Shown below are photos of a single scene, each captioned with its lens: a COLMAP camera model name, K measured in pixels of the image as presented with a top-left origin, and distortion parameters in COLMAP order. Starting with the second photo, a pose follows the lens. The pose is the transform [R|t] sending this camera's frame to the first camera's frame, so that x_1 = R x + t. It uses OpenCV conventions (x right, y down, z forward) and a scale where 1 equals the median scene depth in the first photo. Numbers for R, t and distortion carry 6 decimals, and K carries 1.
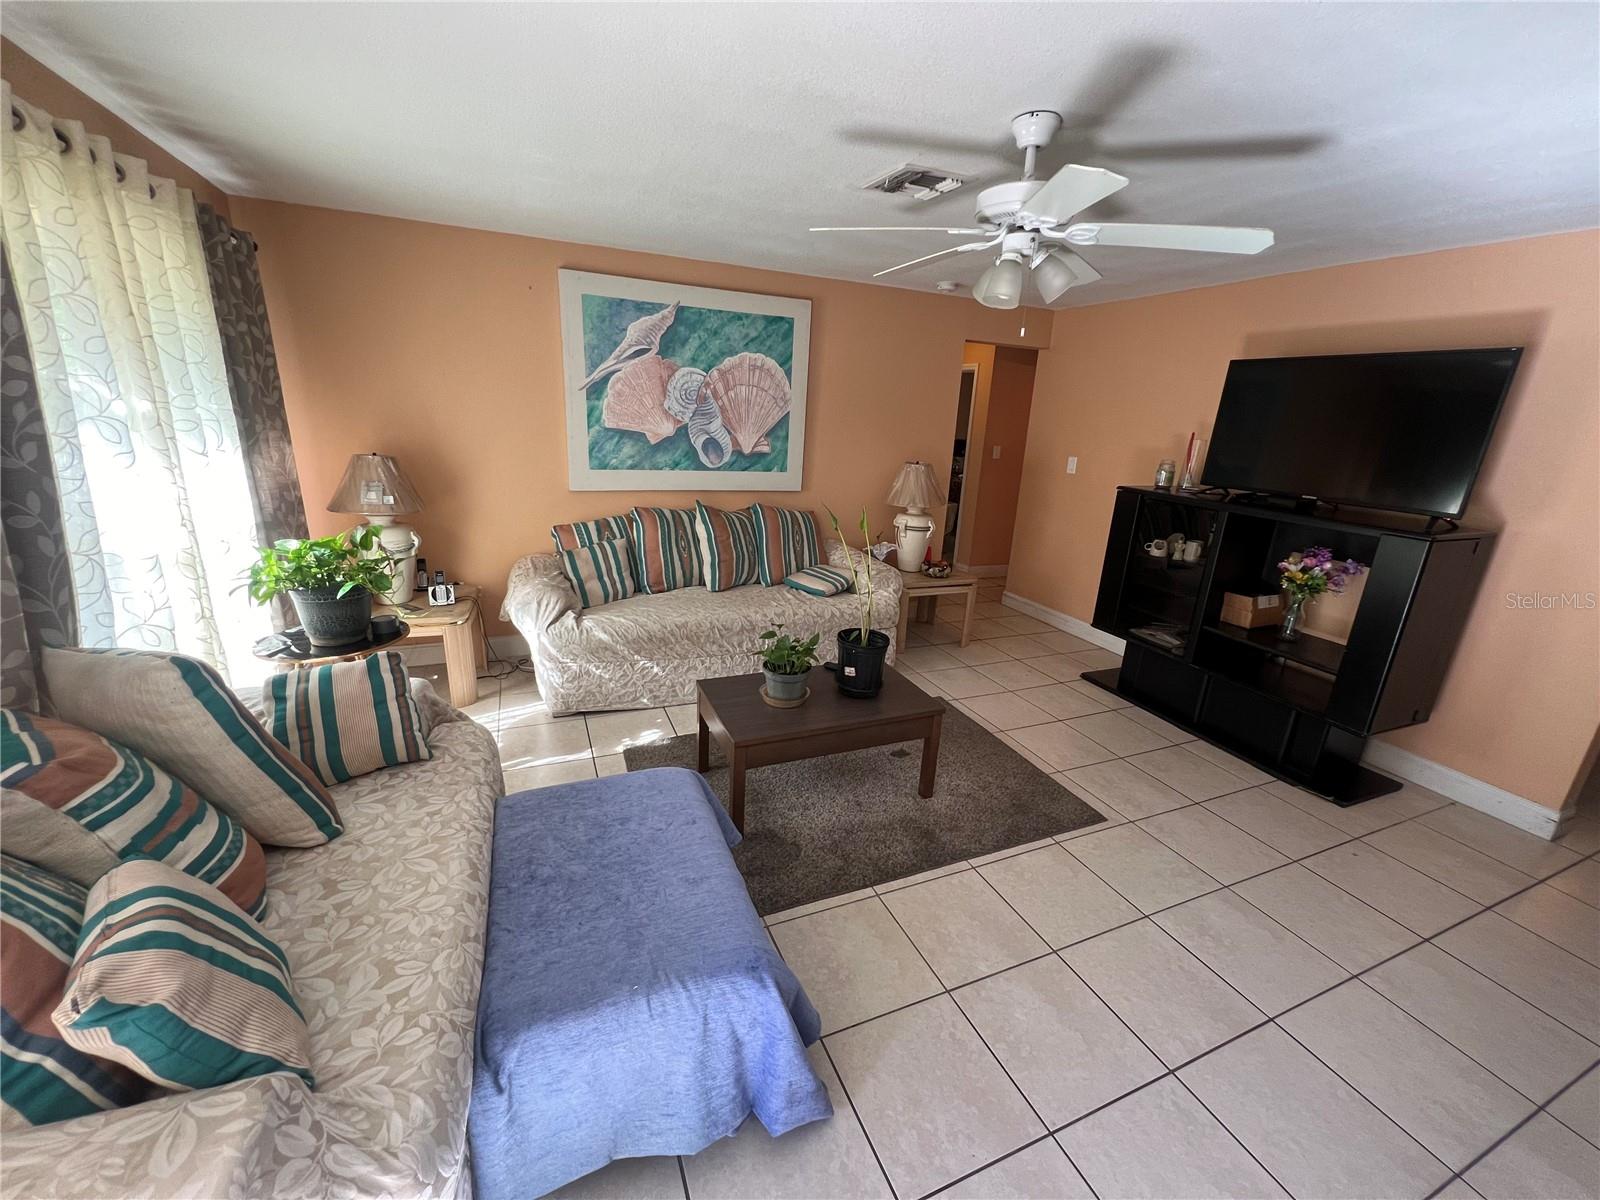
lens RADIAL K [[636.5, 0, 798.6], [0, 636.5, 602.3], [0, 0, 1]] dist [-0.000769, 0.000558]
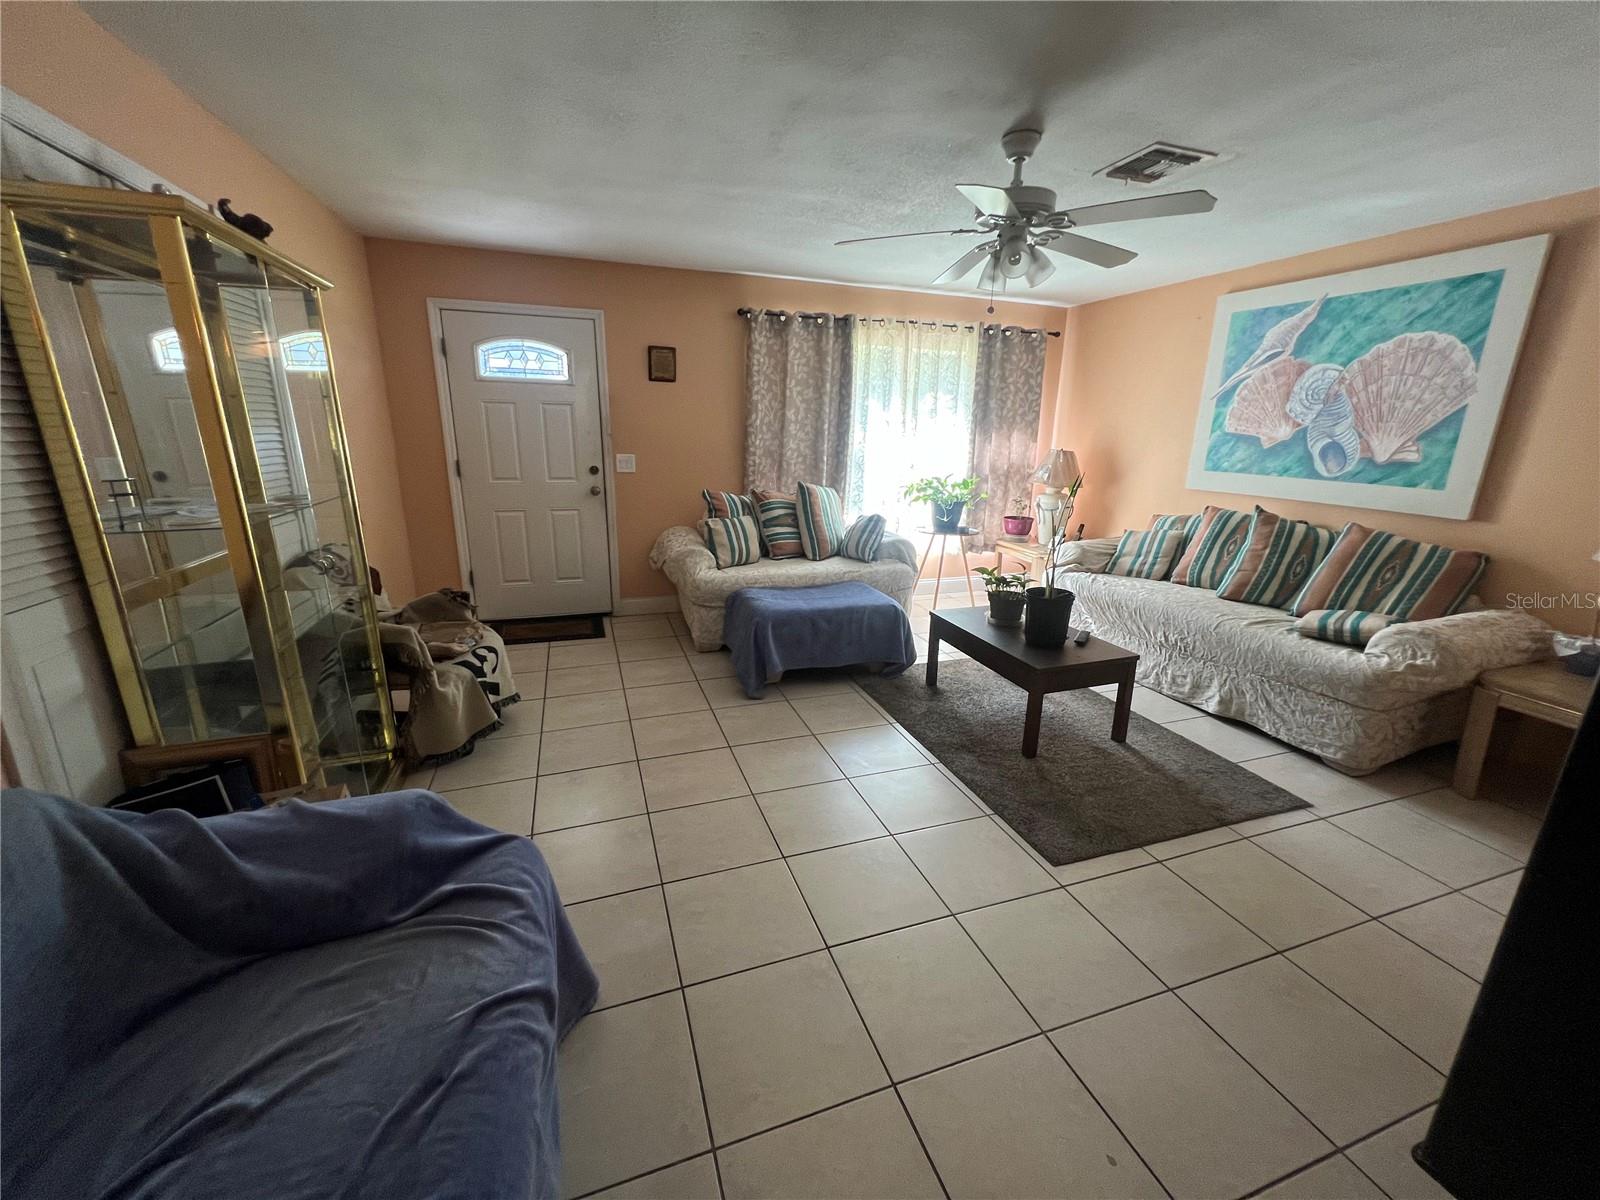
lens RADIAL K [[636.5, 0, 797.1], [0, 636.5, 600.7], [0, 0, 1]] dist [-0.000769, 0.000558]
pose [[-0.067791, 0.218630, -0.973450, 0.822217], [-0.308435, 0.923308, 0.228848, -0.035041], [0.948827, 0.315760, 0.004841, 0.390667]]
